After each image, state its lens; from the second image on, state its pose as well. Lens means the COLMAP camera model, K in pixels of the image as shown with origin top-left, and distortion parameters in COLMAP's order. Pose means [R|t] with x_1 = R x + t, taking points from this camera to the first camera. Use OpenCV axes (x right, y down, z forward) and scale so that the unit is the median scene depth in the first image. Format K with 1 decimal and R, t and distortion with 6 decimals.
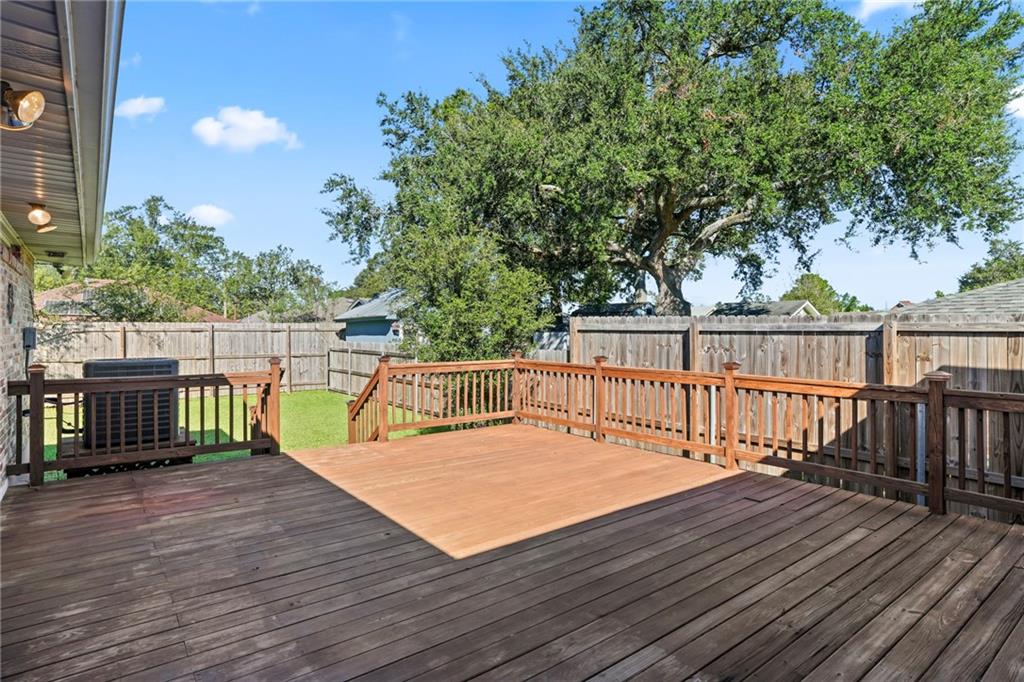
lens RADIAL K [[549.8, 0, 502.3], [0, 549.8, 330.9], [0, 0, 1]] dist [-0.044378, -0.000431]
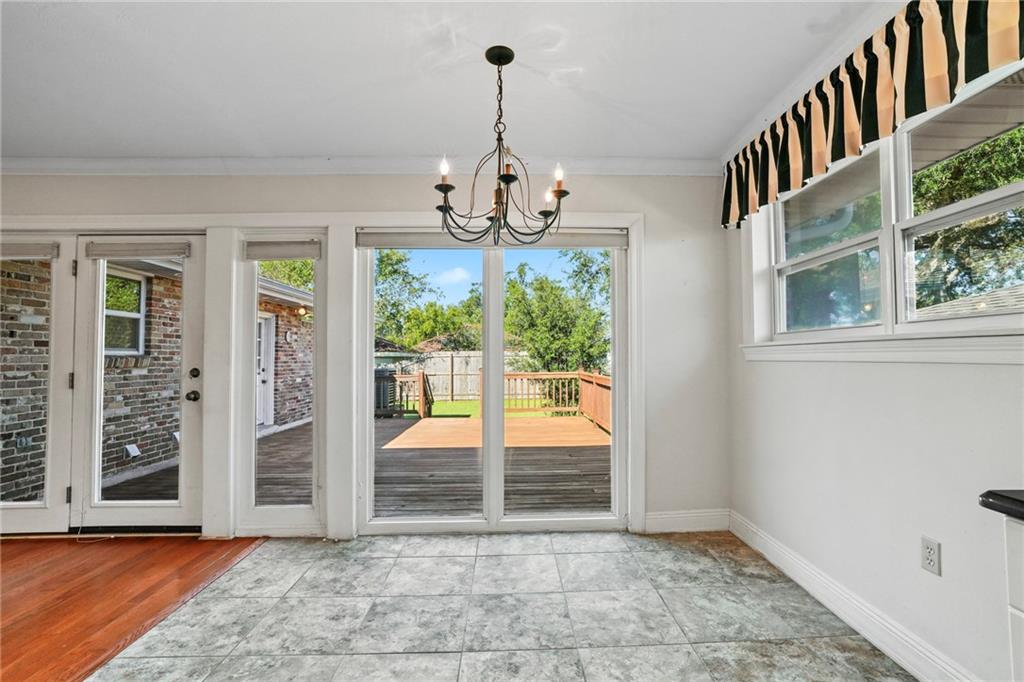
lens RADIAL K [[480.6, 0, 529.7], [0, 480.6, 338.8], [0, 0, 1]] dist [-0.053182, 0.020918]
pose [[0.816206, -0.032211, -0.576863, 0.300019], [0.010884, 0.999125, -0.040390, 0.007050], [0.577659, 0.026688, 0.815842, -0.060364]]
